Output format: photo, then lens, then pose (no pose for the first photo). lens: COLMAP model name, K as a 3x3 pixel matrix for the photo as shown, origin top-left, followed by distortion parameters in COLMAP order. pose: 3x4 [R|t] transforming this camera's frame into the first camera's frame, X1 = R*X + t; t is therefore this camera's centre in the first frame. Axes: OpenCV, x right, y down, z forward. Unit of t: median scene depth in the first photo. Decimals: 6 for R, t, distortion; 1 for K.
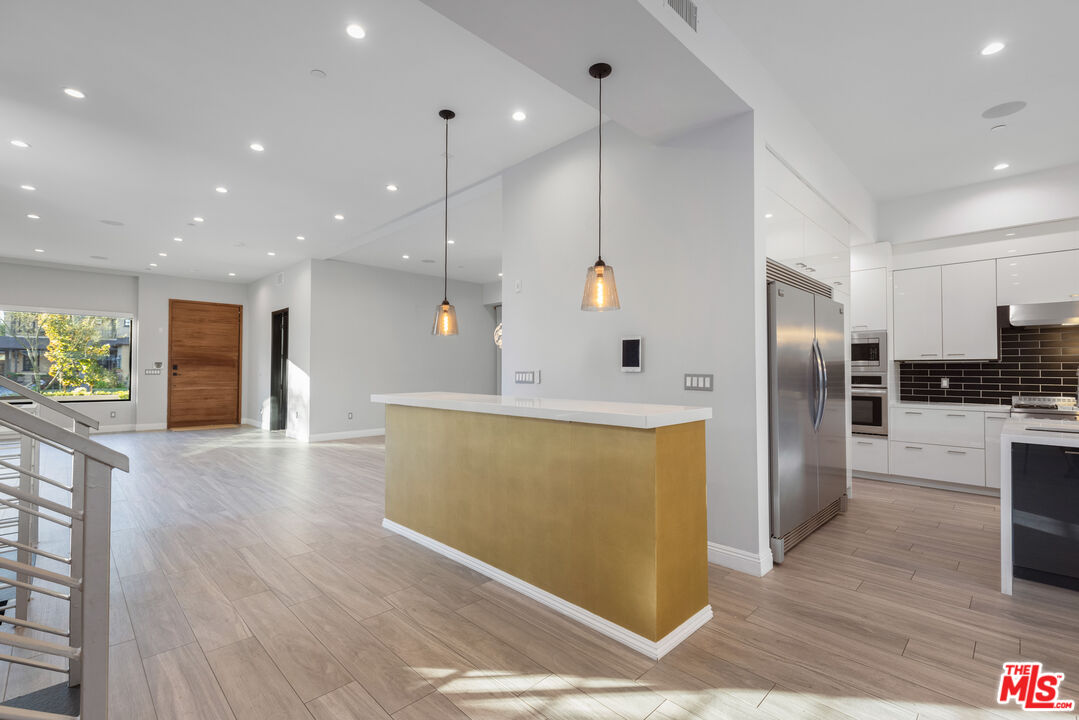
lens RADIAL K [[443.3, 0, 539.5], [0, 443.3, 360.0], [0, 0, 1]] dist [-0.026743, -0.000020]
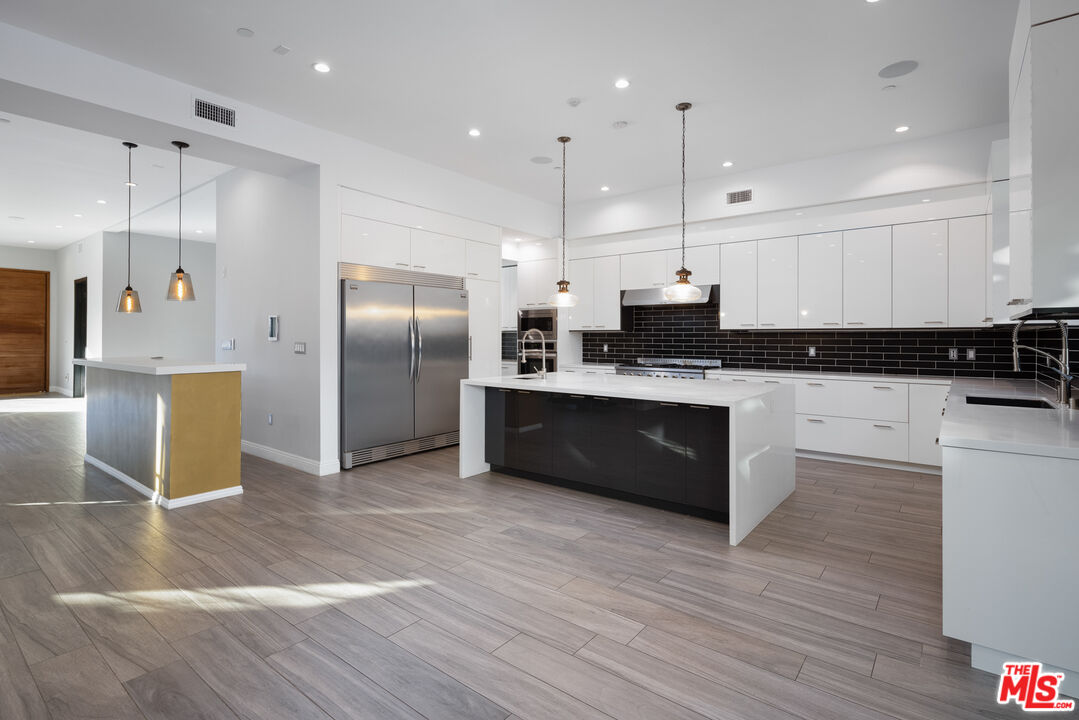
lens RADIAL K [[527.6, 0, 538.9], [0, 527.6, 339.4], [0, 0, 1]] dist [0.003595, 0.000155]
pose [[0.997615, 0.001096, 0.069017, 0.360332], [-0.002732, 0.999717, 0.023617, -0.004320], [-0.068972, -0.023749, 0.997336, -0.283584]]
